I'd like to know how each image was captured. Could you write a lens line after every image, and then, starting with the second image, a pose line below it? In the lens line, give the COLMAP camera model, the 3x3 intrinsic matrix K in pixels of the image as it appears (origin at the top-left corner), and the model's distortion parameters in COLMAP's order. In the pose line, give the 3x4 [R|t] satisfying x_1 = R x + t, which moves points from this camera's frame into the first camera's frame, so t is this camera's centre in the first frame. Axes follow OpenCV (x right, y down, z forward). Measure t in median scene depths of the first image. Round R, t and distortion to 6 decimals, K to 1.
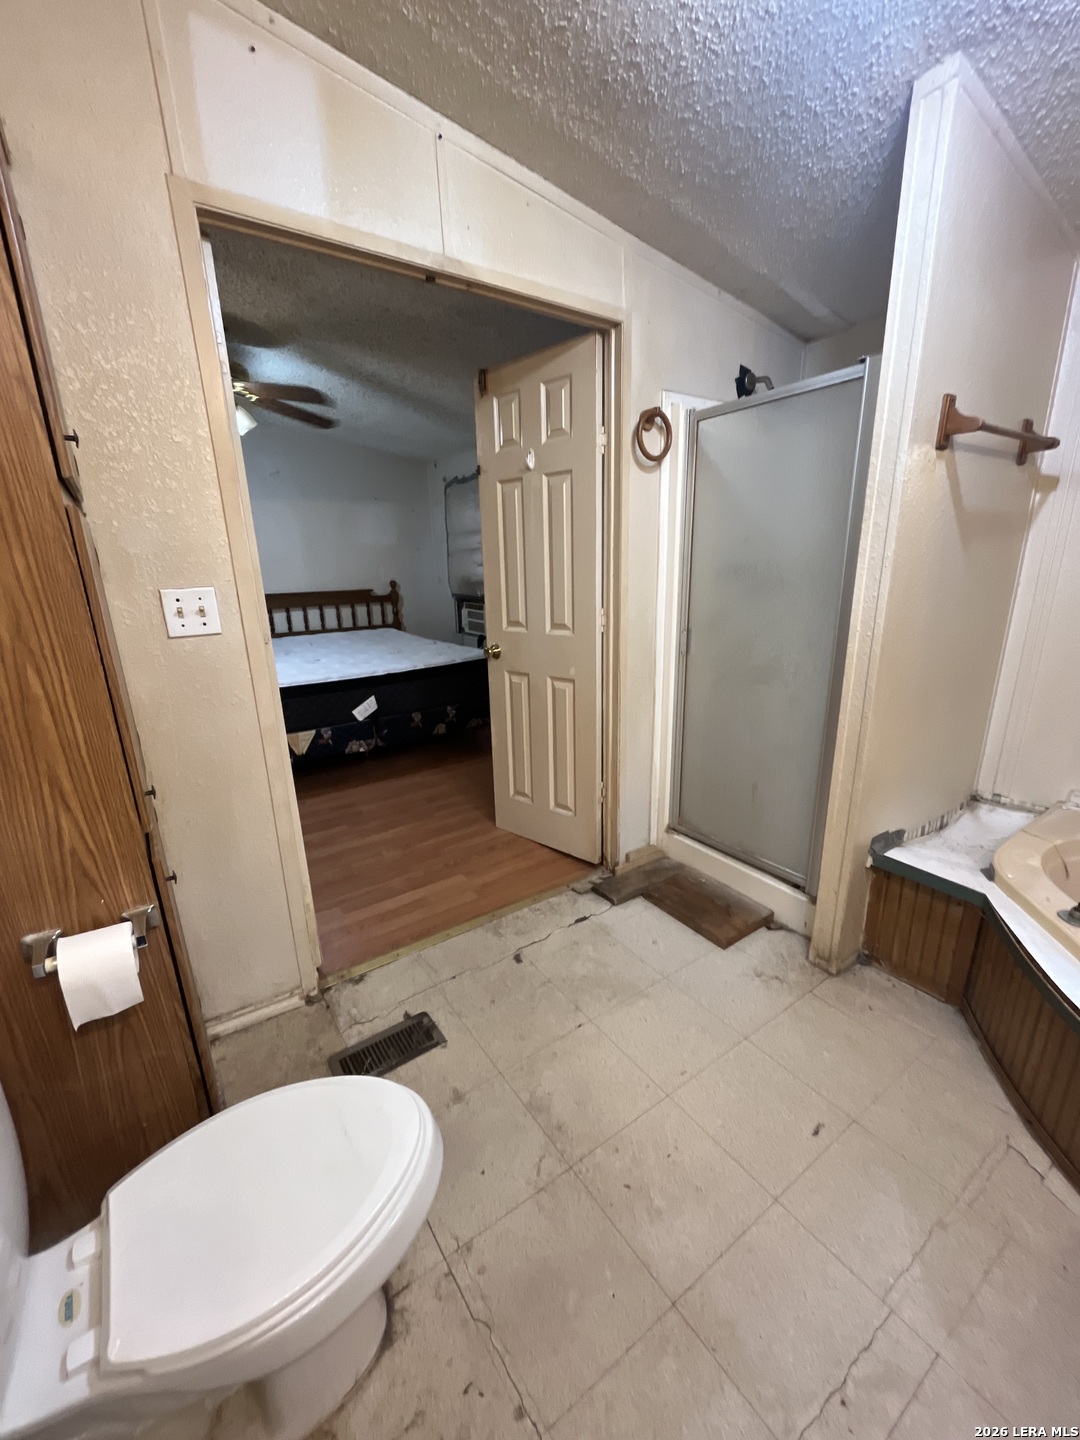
lens RADIAL K [[581.7, 0, 540.2], [0, 581.7, 728.6], [0, 0, 1]] dist [-0.002737, -0.000331]
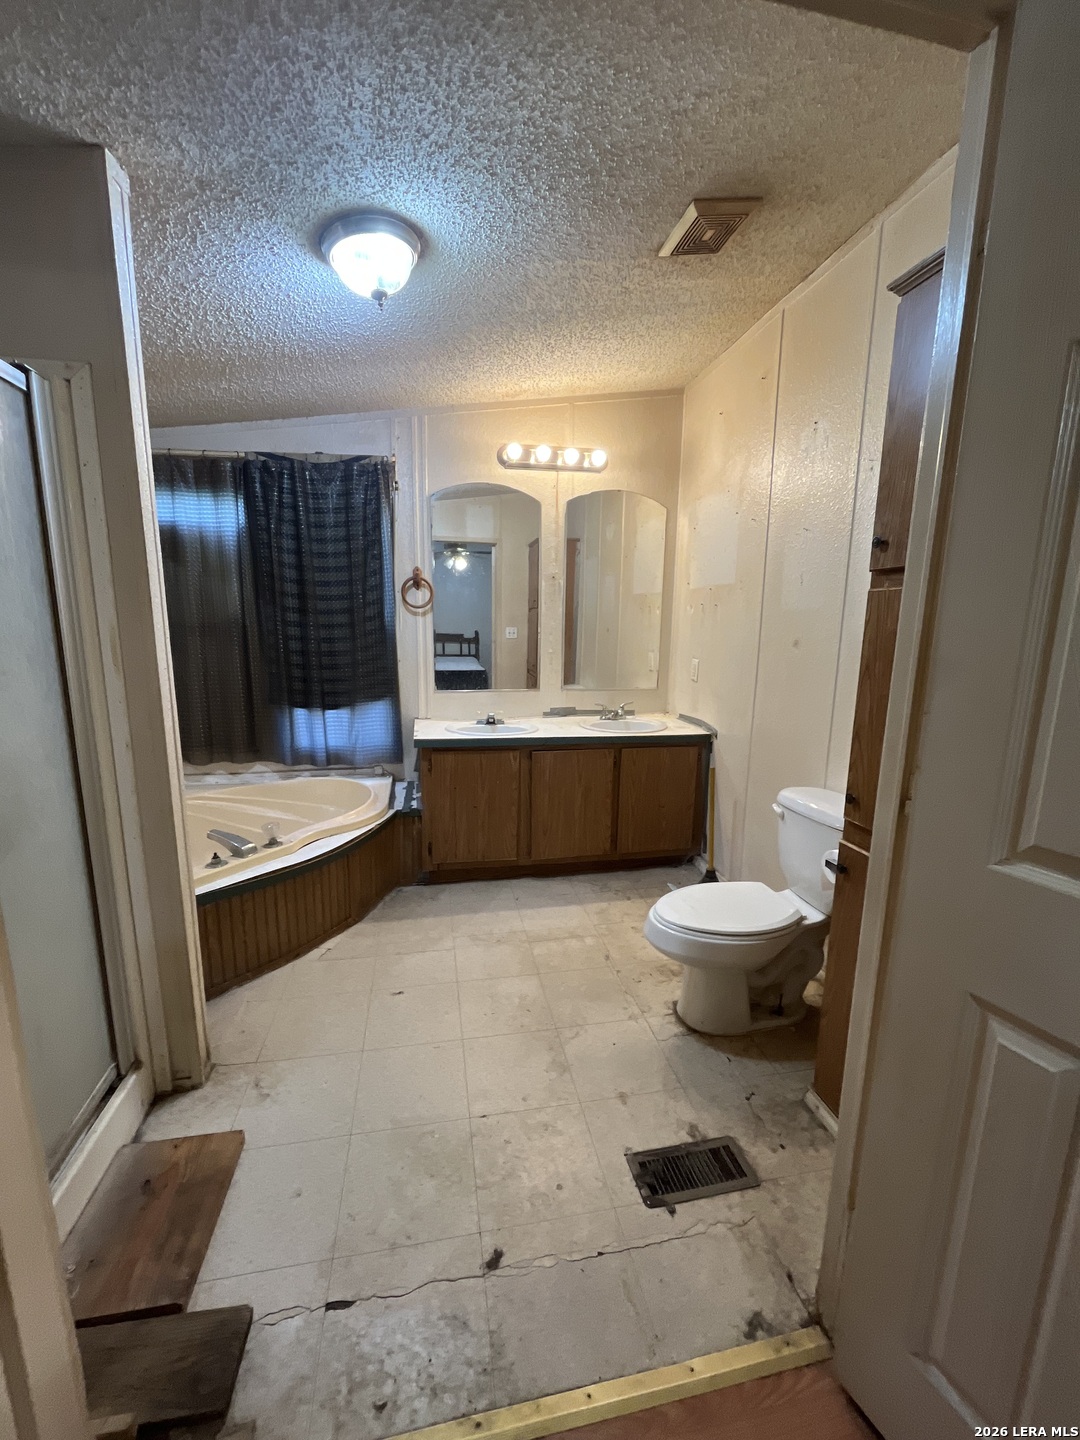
lens RADIAL K [[581.7, 0, 540.2], [0, 581.7, 728.6], [0, 0, 1]] dist [-0.002737, -0.000331]
pose [[-0.916036, -0.058324, 0.396833, -0.342069], [0.122680, 0.901215, 0.415645, -0.417097], [-0.381874, 0.429429, -0.818390, 1.437459]]
